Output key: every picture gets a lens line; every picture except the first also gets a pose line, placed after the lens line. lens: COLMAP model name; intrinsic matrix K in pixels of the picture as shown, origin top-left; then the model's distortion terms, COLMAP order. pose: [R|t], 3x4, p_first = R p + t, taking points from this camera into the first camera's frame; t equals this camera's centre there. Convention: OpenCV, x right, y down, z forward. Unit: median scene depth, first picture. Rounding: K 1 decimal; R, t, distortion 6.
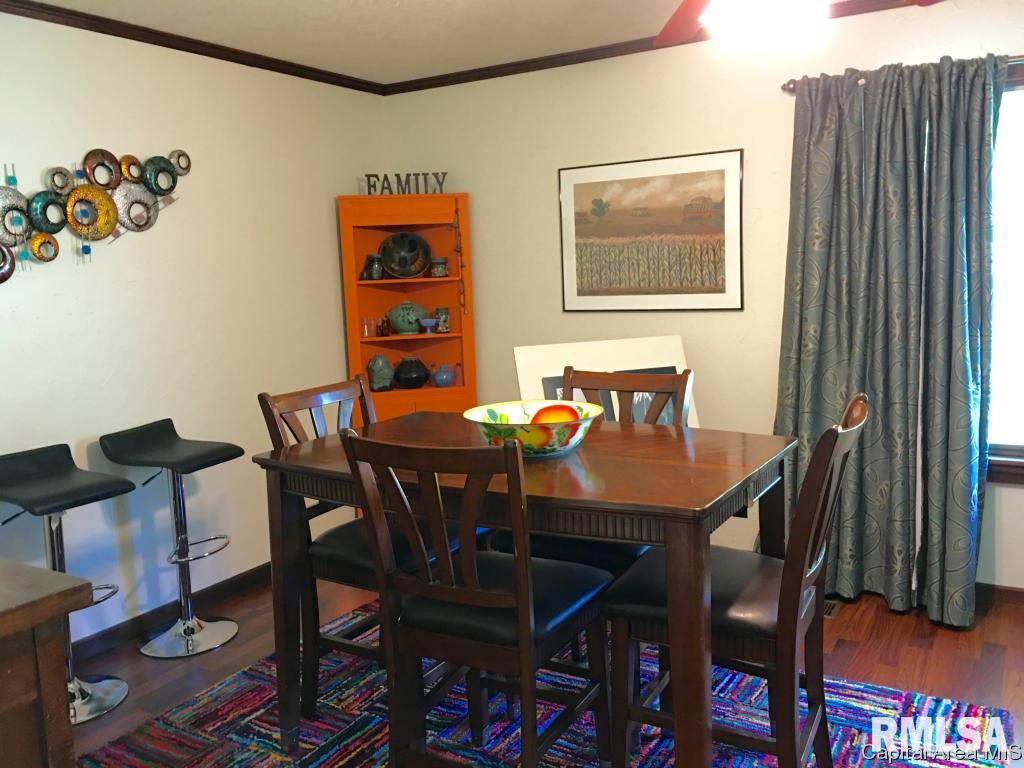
lens RADIAL K [[870.7, 0, 508.1], [0, 870.7, 367.8], [0, 0, 1]] dist [0.081852, -0.118411]
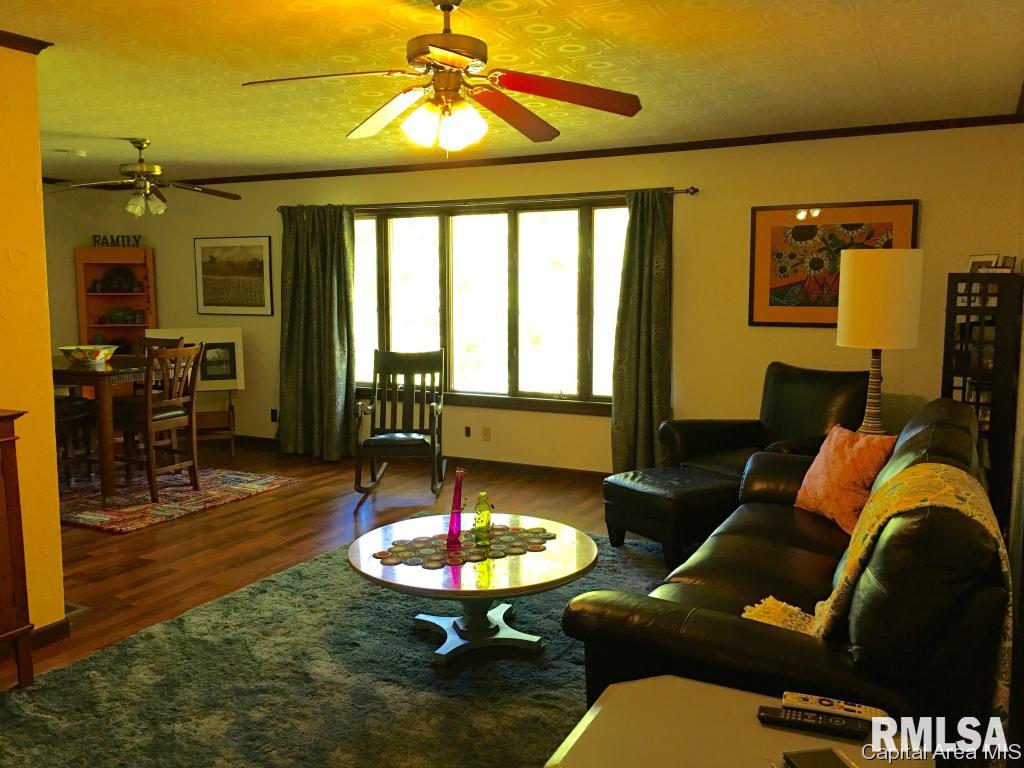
lens RADIAL K [[870.7, 0, 509.2], [0, 870.7, 373.6], [0, 0, 1]] dist [0.081852, -0.118411]
pose [[0.997590, 0.032844, 0.061124, 0.660904], [-0.031753, 0.999320, -0.018741, 0.081994], [-0.061698, 0.016755, 0.997954, -0.974845]]
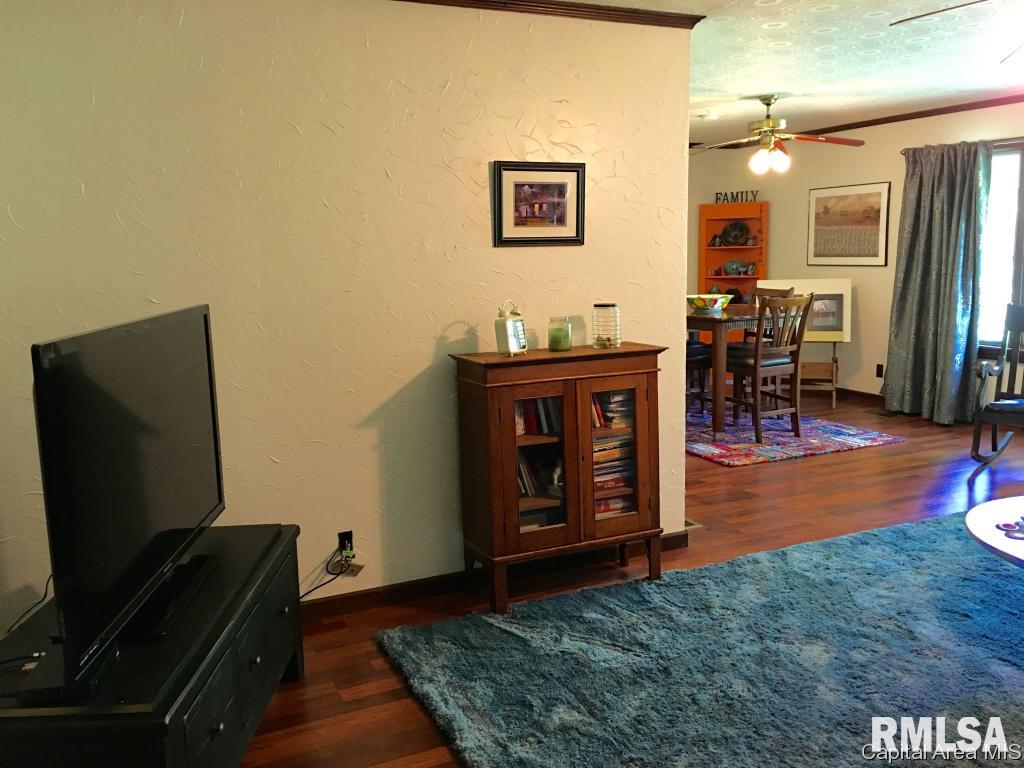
lens RADIAL K [[870.7, 0, 502.2], [0, 870.7, 379.5], [0, 0, 1]] dist [0.081852, -0.118411]
pose [[0.822906, 0.107208, -0.557972, 0.649409], [-0.077146, 0.994025, 0.077215, 0.090531], [0.562916, -0.020496, 0.826260, -1.008216]]
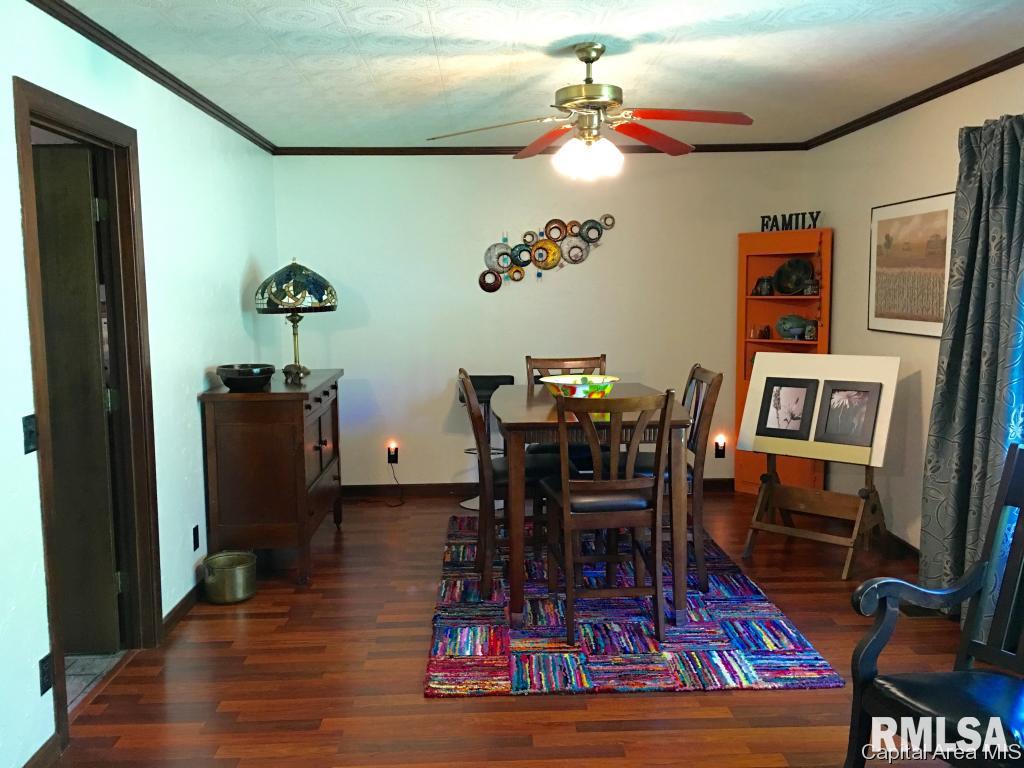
lens RADIAL K [[870.7, 0, 513.7], [0, 870.7, 380.6], [0, 0, 1]] dist [0.081852, -0.118411]
pose [[0.540074, 0.125848, -0.832156, 0.848722], [-0.108461, 0.990919, 0.079466, -0.042579], [0.834600, 0.047339, 0.548819, -0.035882]]
